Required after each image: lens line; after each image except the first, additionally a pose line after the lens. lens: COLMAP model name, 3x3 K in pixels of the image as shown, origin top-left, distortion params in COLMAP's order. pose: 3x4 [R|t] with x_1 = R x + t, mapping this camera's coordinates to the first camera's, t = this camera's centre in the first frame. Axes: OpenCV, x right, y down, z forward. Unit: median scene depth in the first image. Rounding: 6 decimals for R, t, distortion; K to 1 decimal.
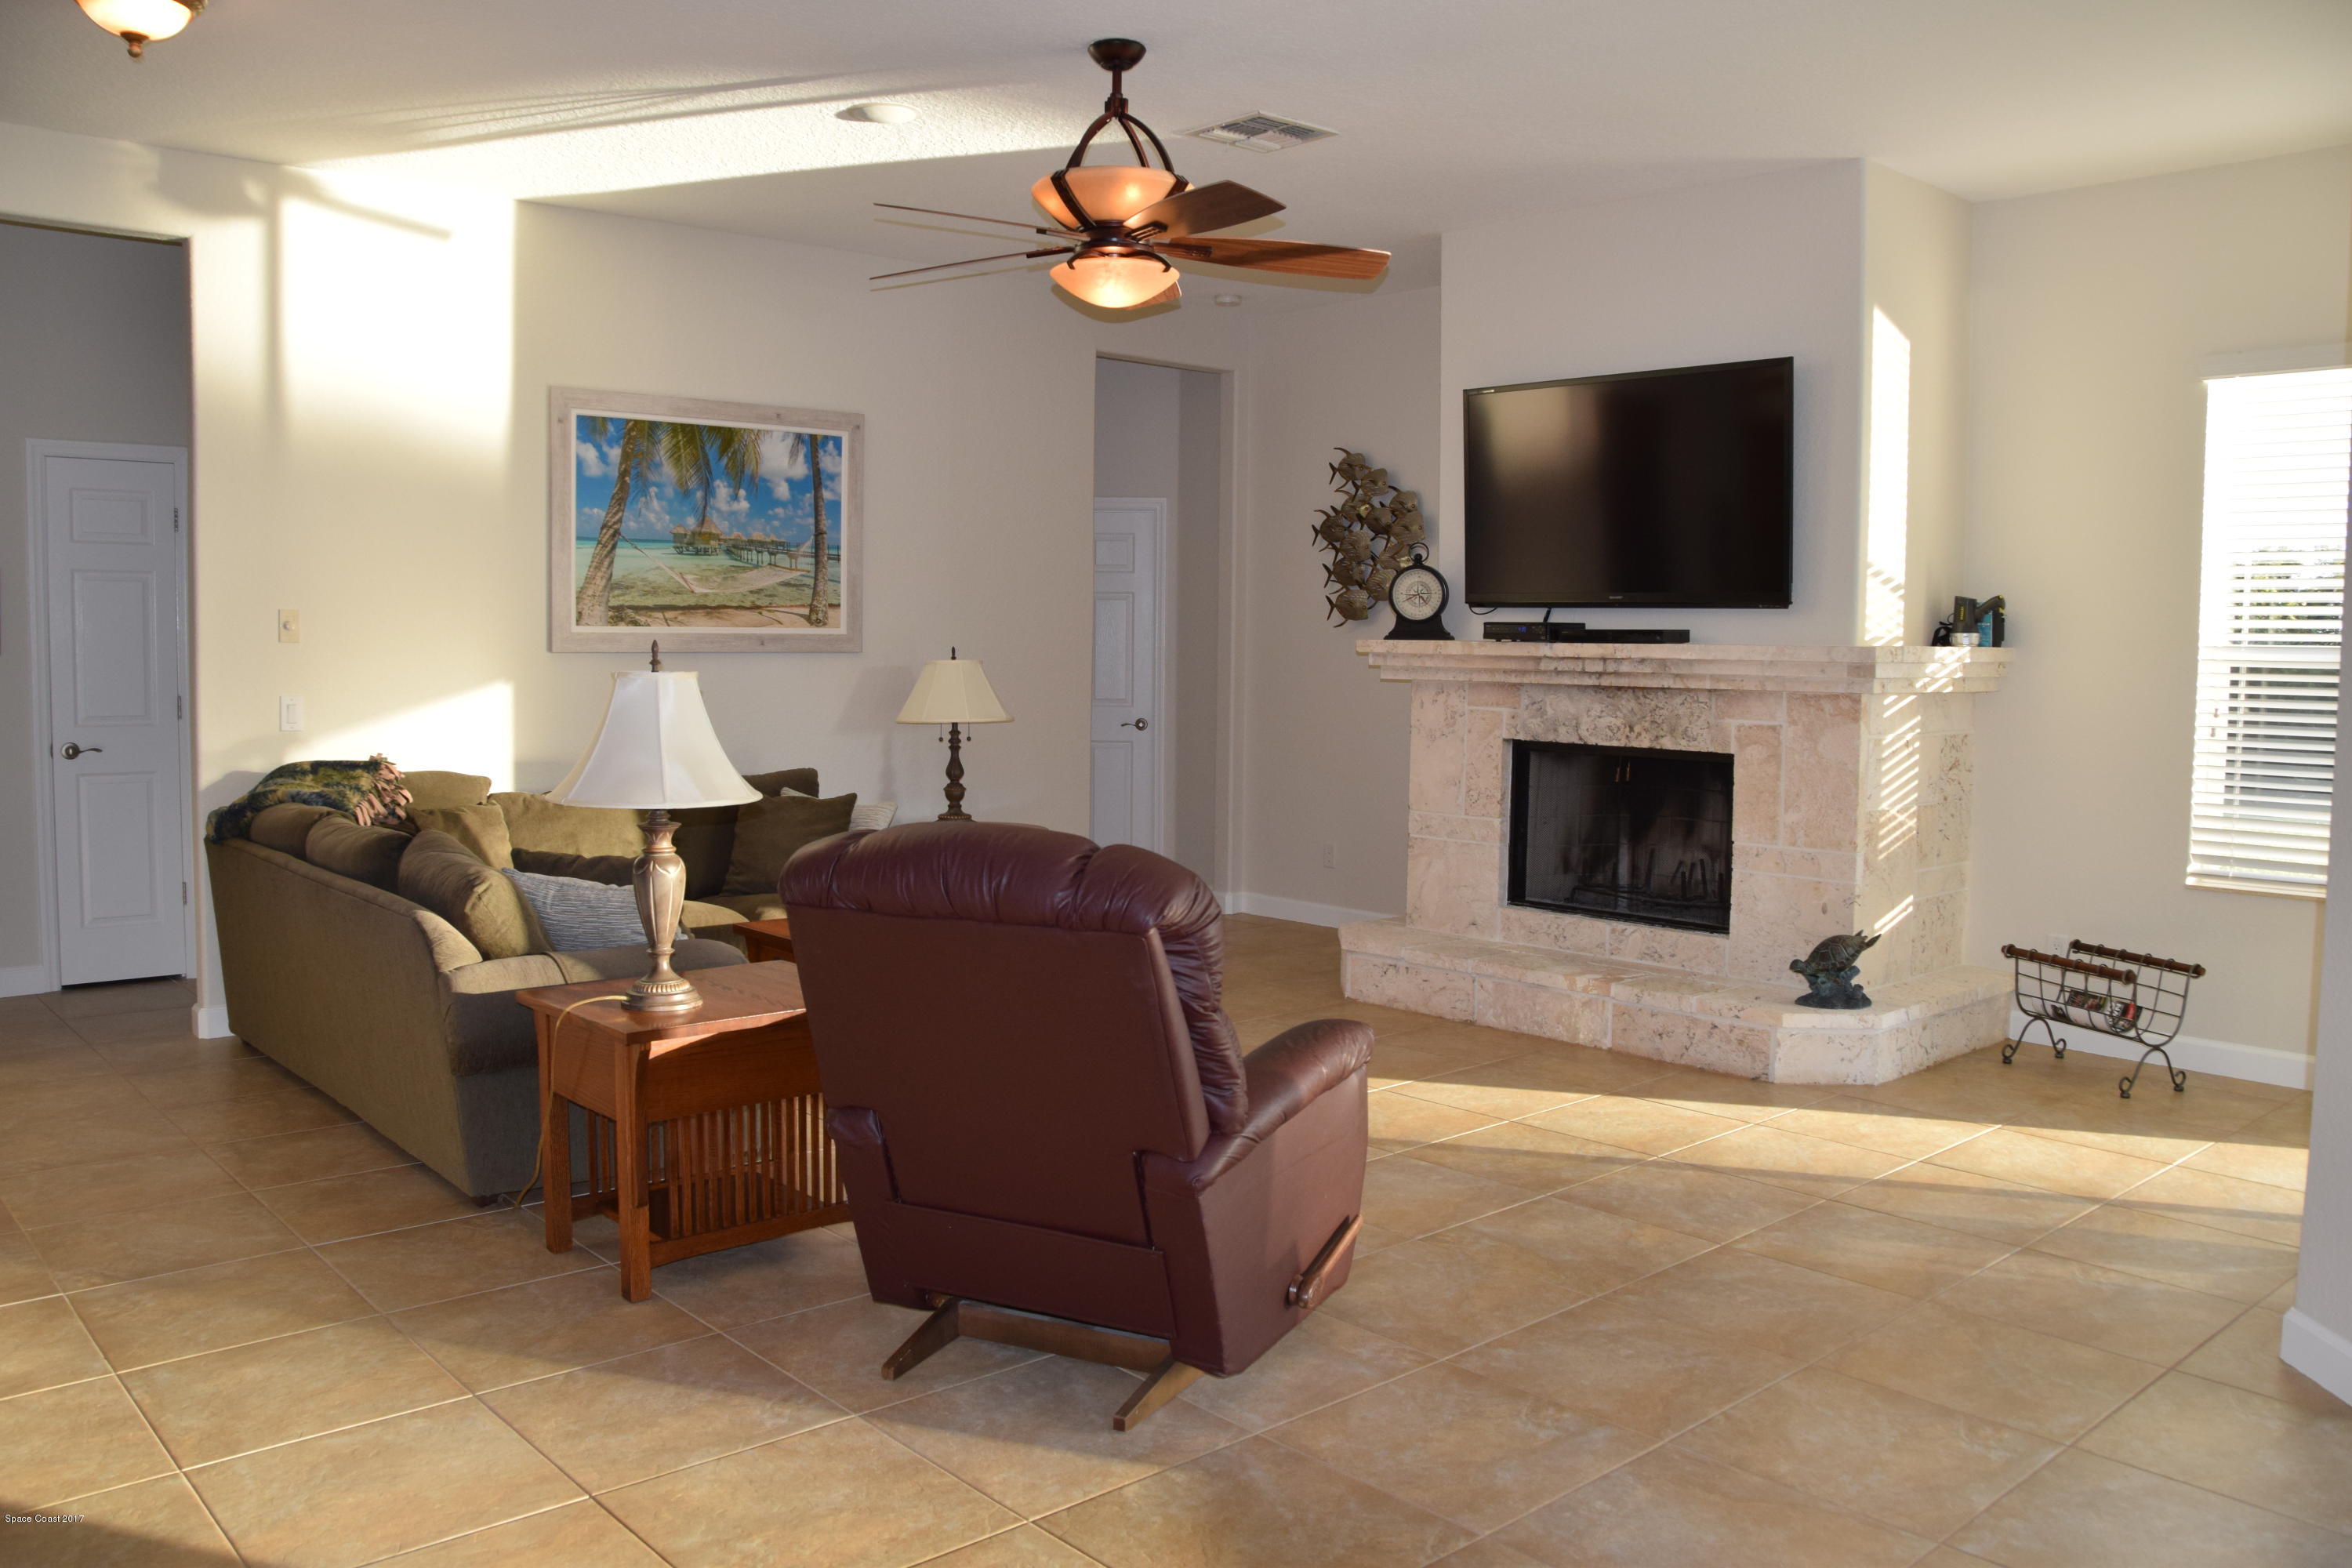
lens RADIAL K [[1838.6, 0, 1153.5], [0, 1838.6, 783.8], [0, 0, 1]] dist [-0.147961, 0.106699]
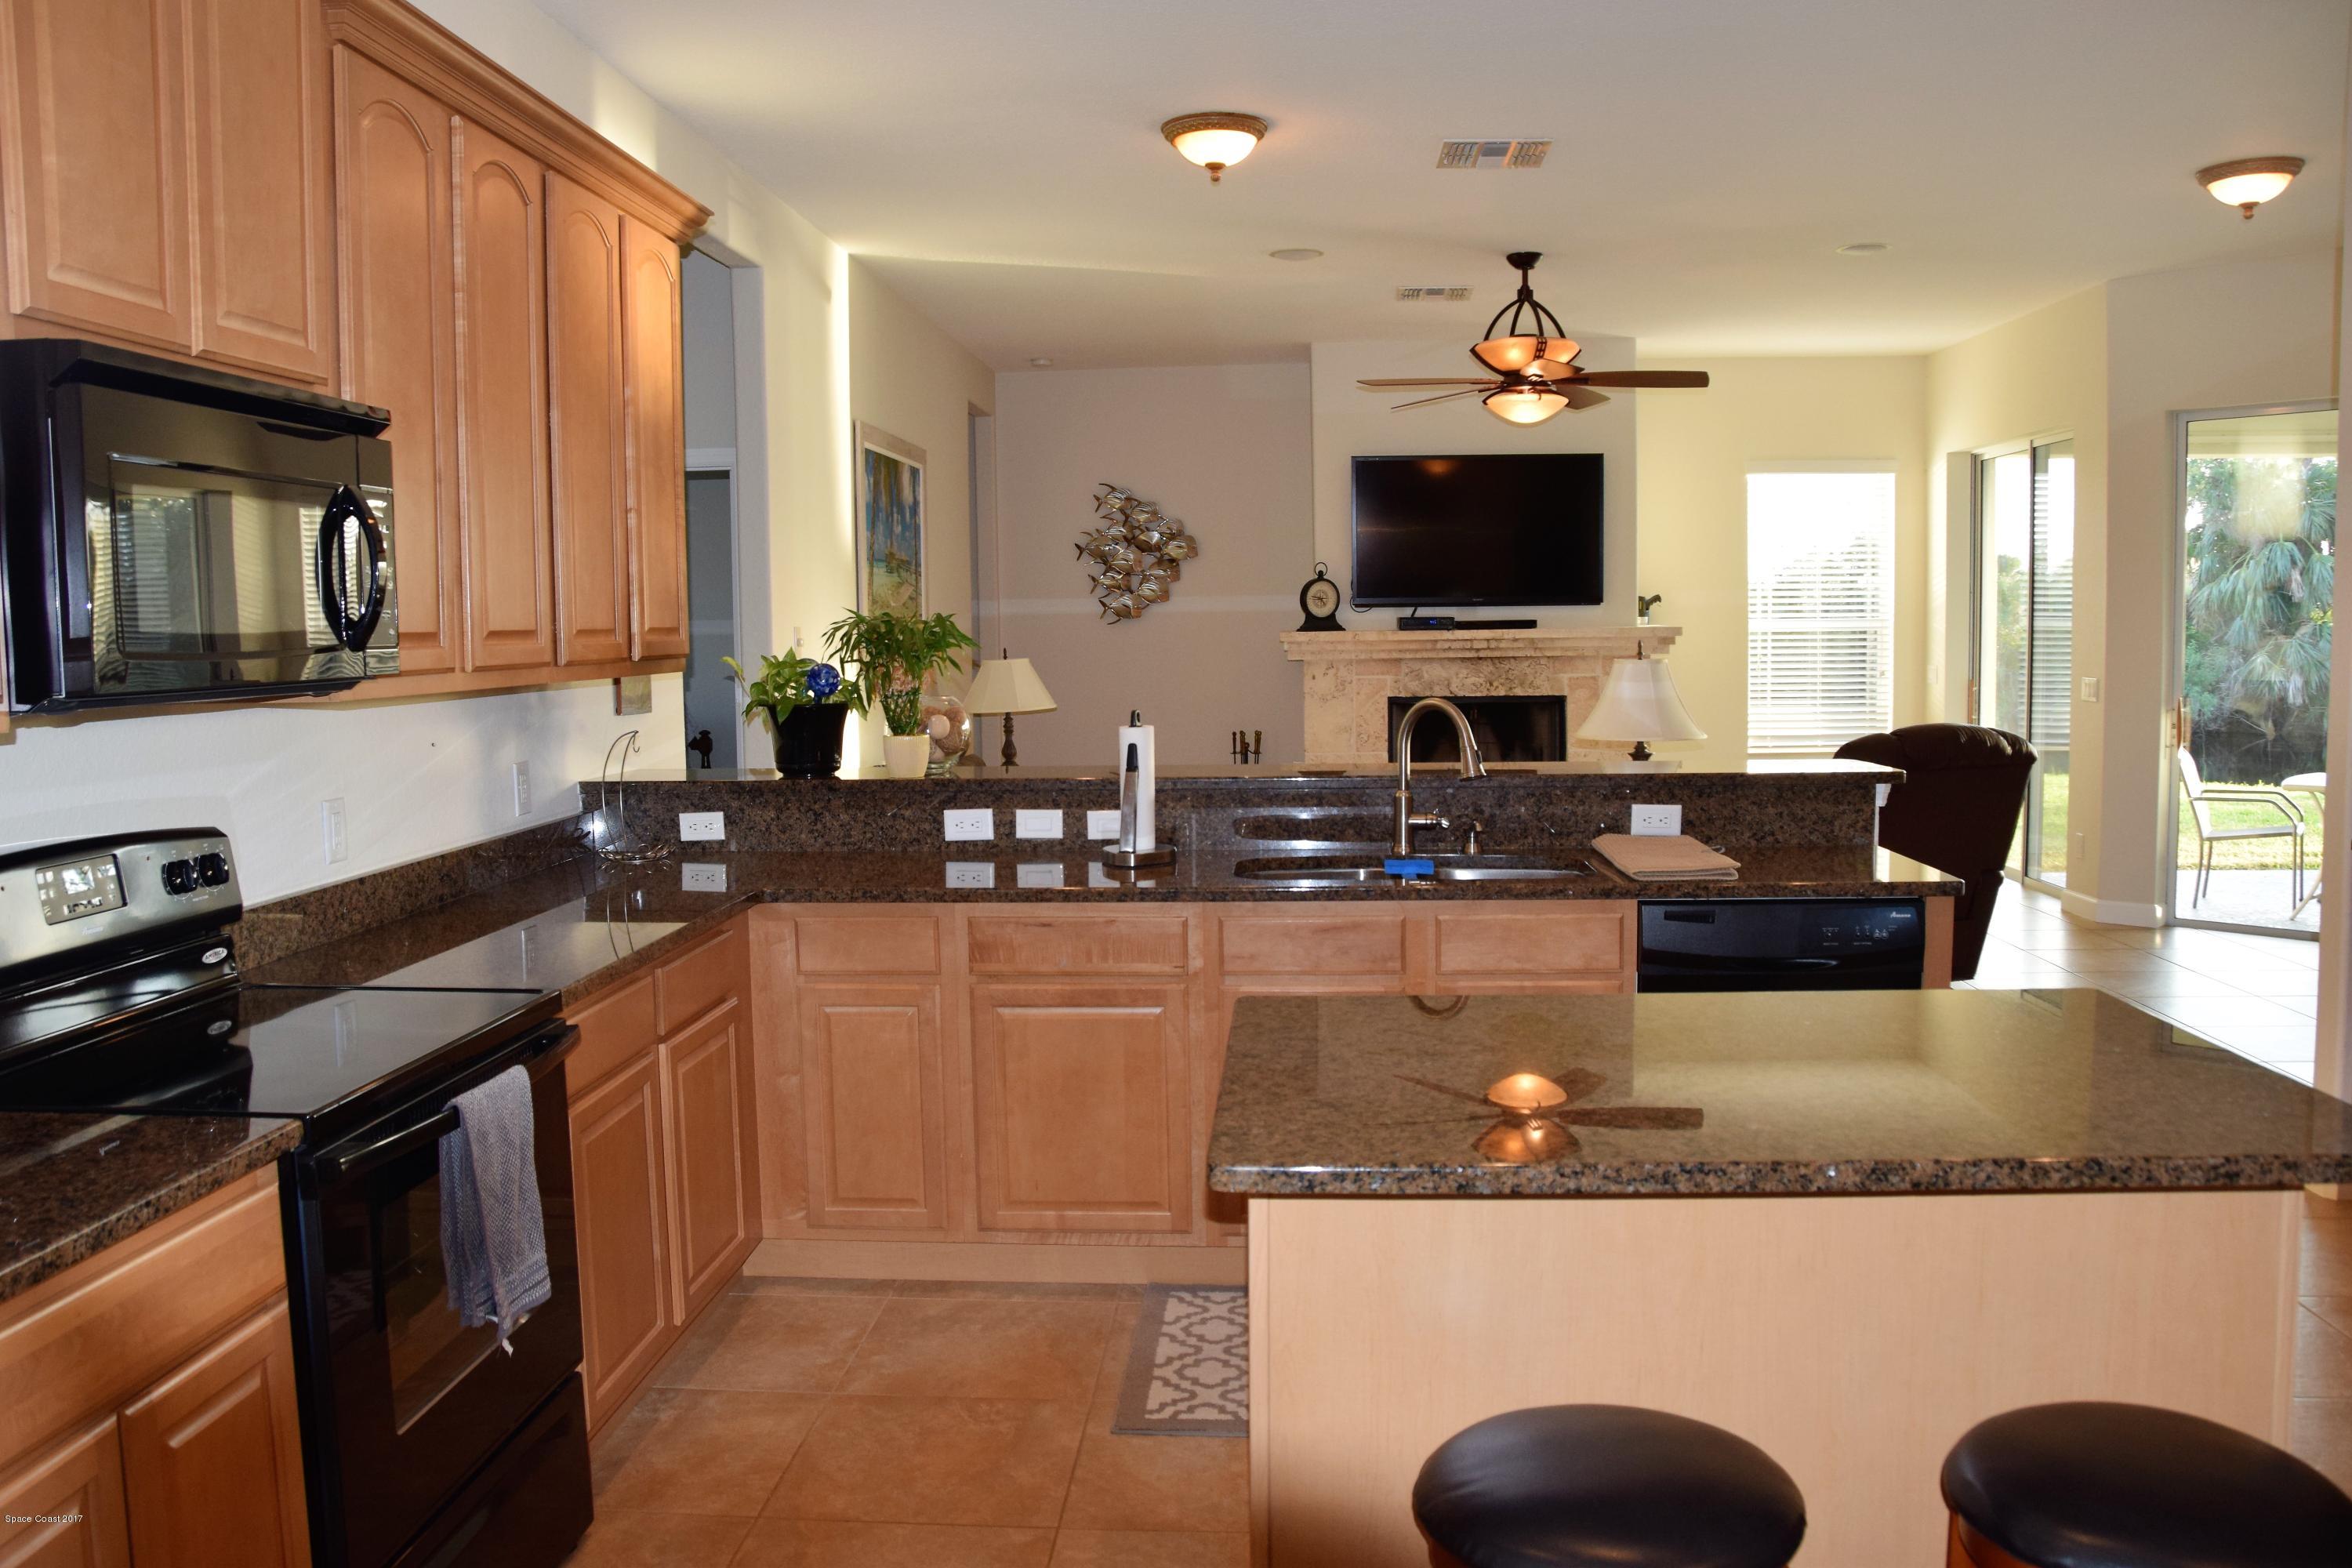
lens RADIAL K [[1838.6, 0, 1153.5], [0, 1838.6, 783.8], [0, 0, 1]] dist [-0.147961, 0.106699]
pose [[0.716109, -0.085951, 0.692676, -1.045711], [0.080573, 0.995934, 0.040282, -0.031904], [-0.693322, 0.026965, 0.720123, 0.078821]]
